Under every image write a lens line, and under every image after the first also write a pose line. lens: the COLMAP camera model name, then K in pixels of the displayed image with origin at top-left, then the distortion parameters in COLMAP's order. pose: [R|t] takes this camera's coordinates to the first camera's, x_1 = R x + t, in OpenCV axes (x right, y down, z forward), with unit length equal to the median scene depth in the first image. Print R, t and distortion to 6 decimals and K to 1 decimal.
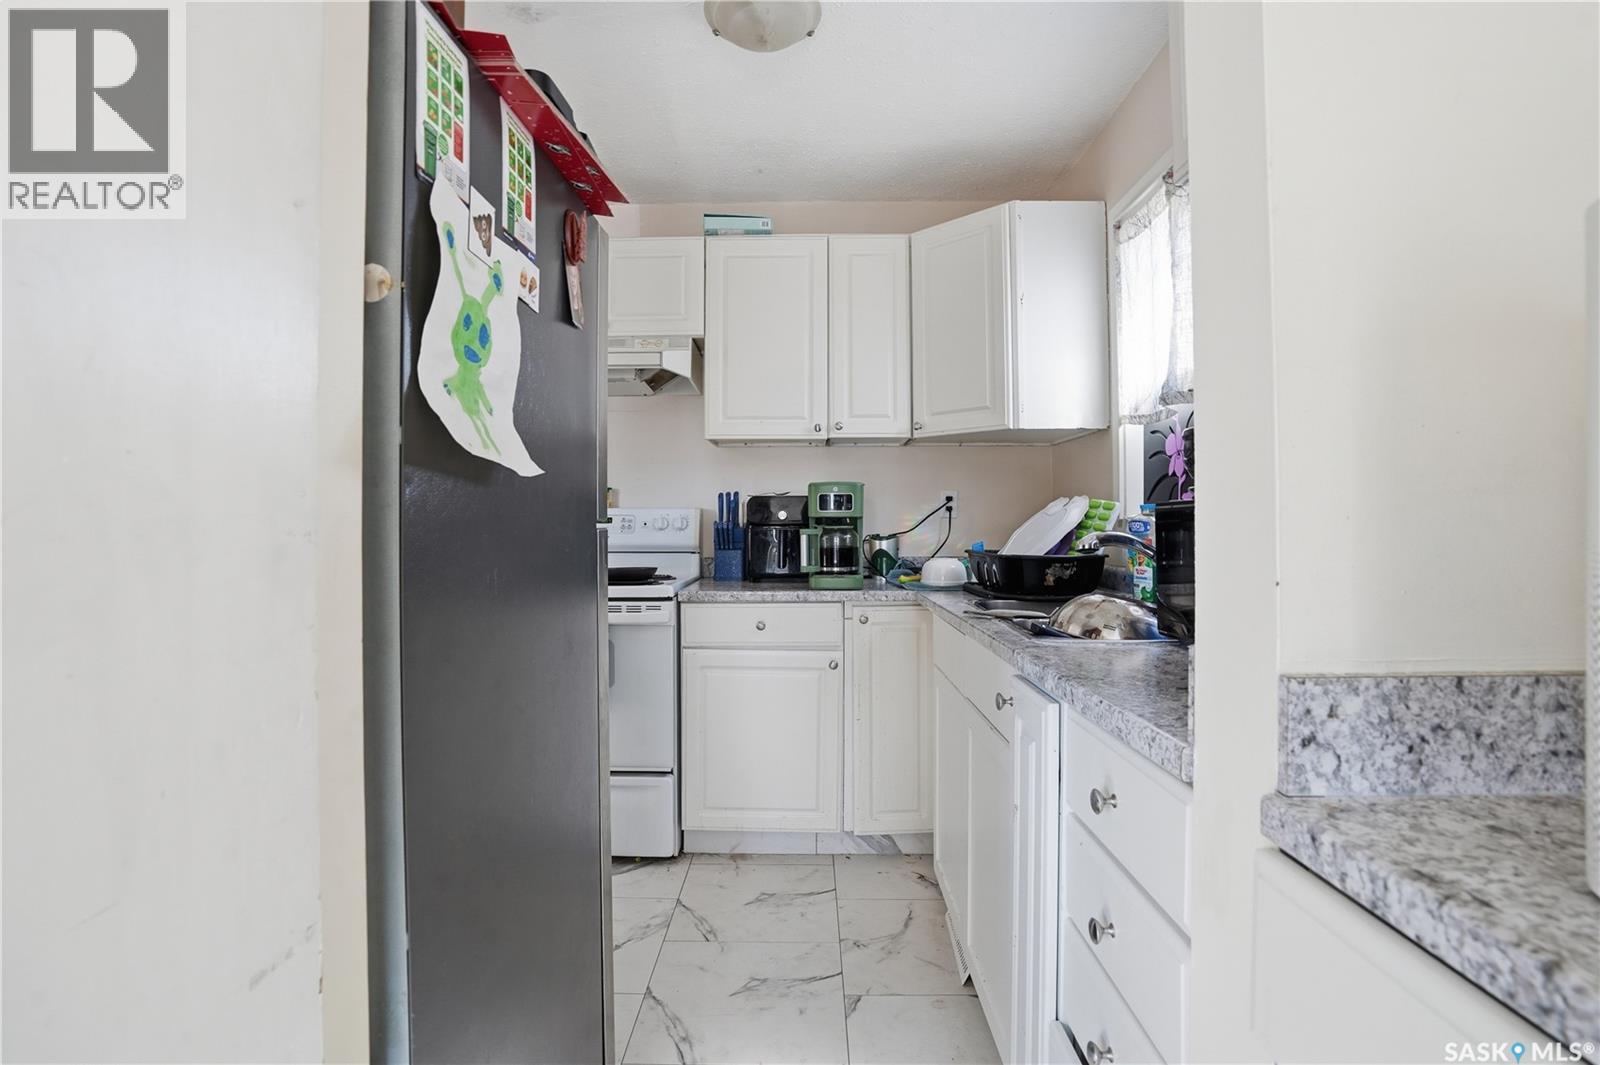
lens RADIAL K [[756.0, 0, 795.3], [0, 756.0, 516.1], [0, 0, 1]] dist [-0.067302, 0.025576]
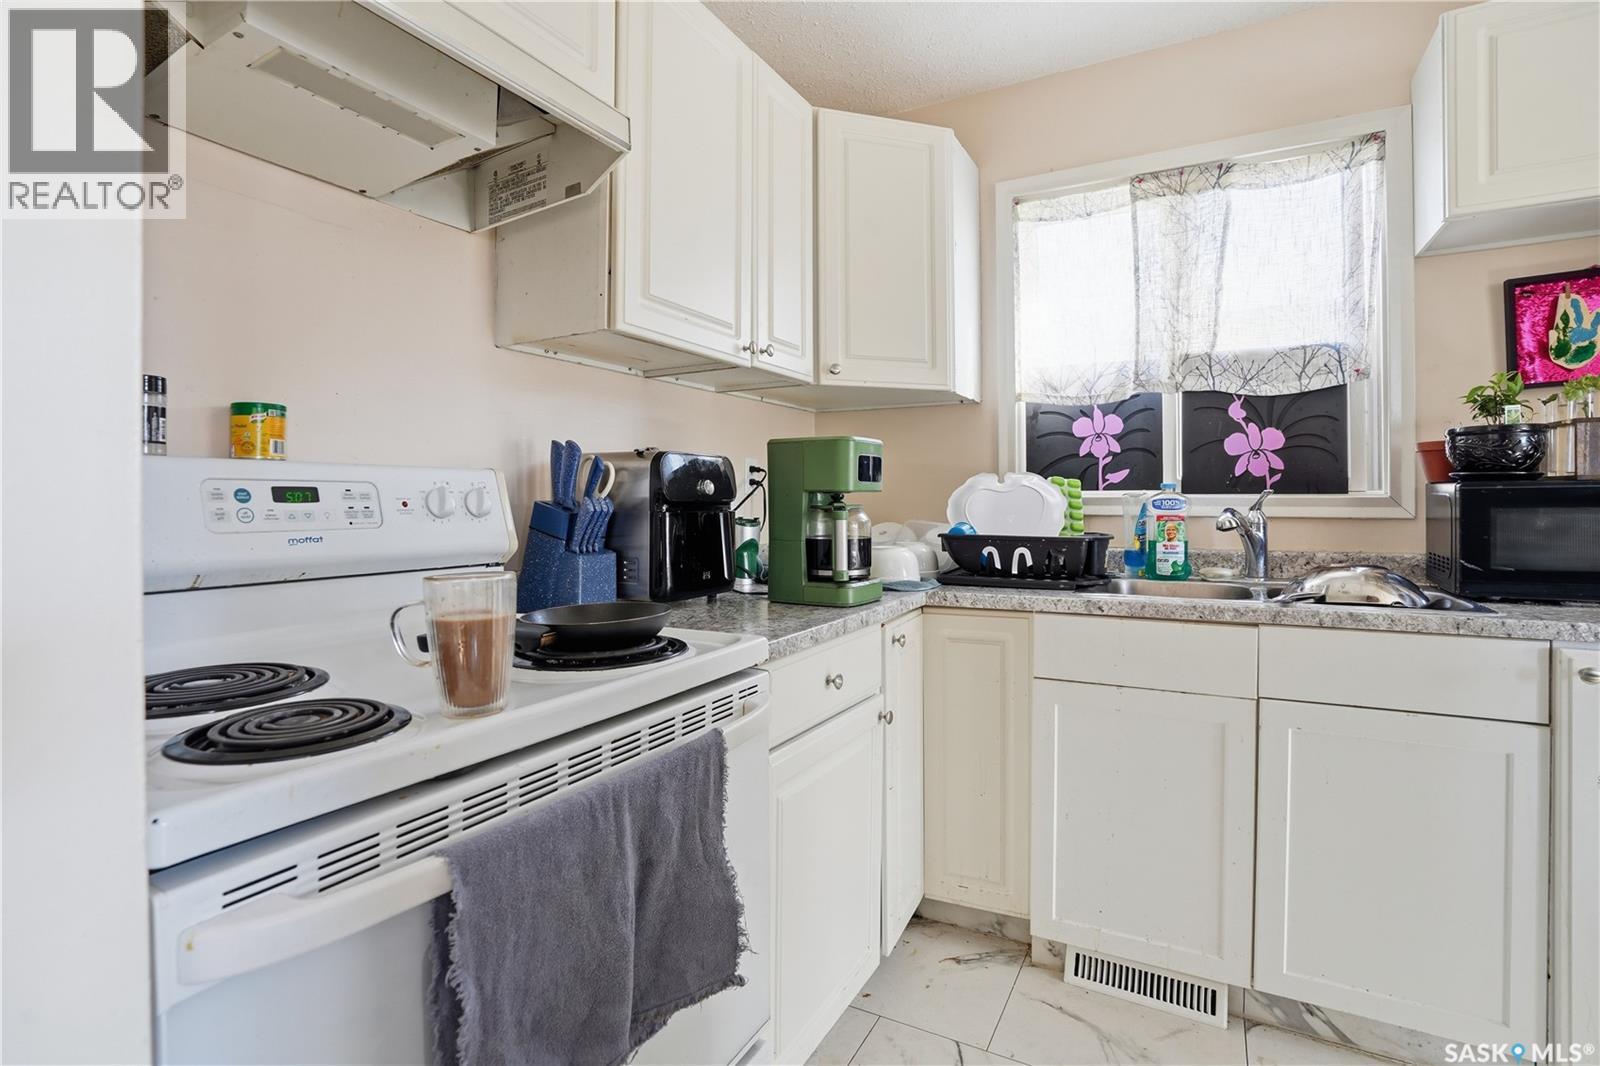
lens RADIAL K [[756.0, 0, 795.3], [0, 756.0, 516.6], [0, 0, 1]] dist [-0.067302, 0.025576]
pose [[0.472154, -0.012750, 0.881424, -0.545785], [-0.001890, 0.999878, 0.015475, 0.013026], [-0.881514, -0.008972, 0.472072, 0.748645]]
